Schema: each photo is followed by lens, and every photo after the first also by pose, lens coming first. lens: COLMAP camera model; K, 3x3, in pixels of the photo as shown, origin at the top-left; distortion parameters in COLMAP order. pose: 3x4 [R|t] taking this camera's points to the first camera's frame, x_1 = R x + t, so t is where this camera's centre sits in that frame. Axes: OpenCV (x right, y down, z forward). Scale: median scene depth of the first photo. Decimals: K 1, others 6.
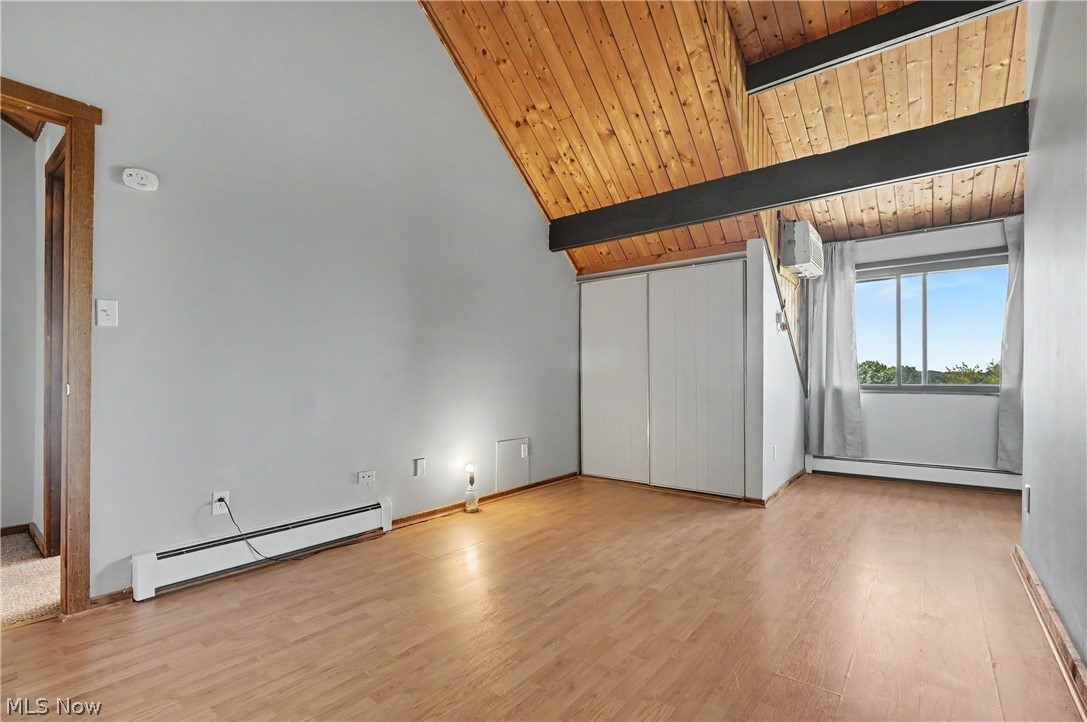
lens RADIAL K [[490.1, 0, 540.2], [0, 490.1, 396.8], [0, 0, 1]] dist [-0.036355, 0.000019]
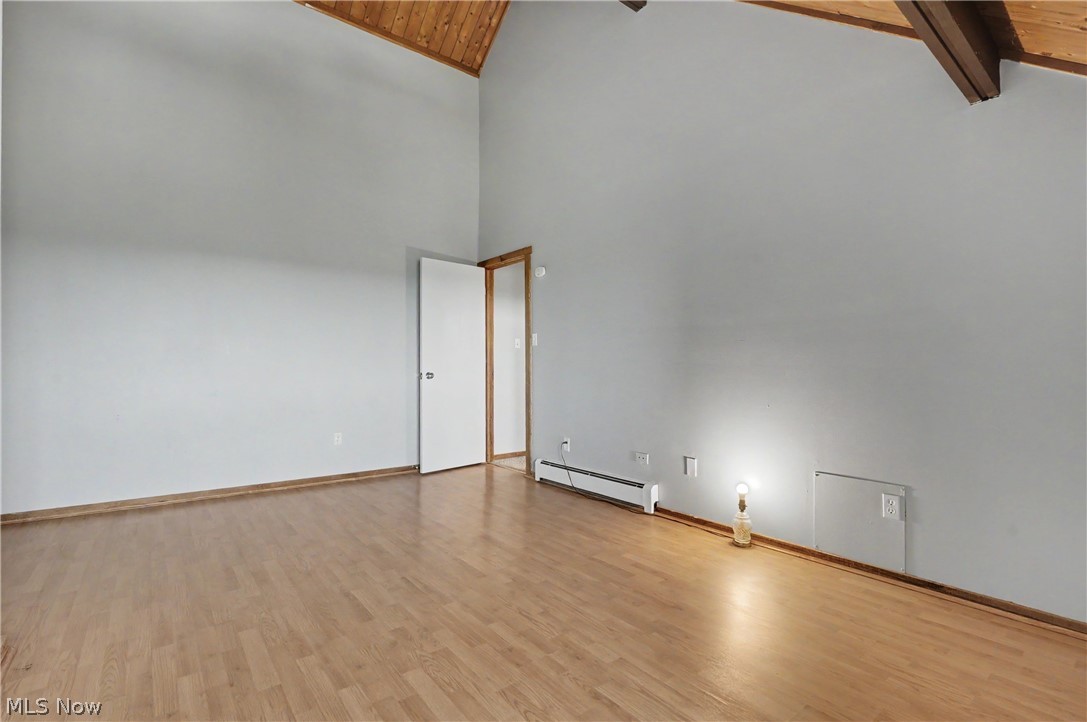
lens RADIAL K [[498.7, 0, 545.7], [0, 498.7, 369.3], [0, 0, 1]] dist [-0.001593, 0.000033]
pose [[-0.214611, 0.005199, -0.976686, 0.885663], [-0.043368, 0.998949, 0.014847, -0.054401], [0.975736, 0.045543, -0.214159, 1.082421]]
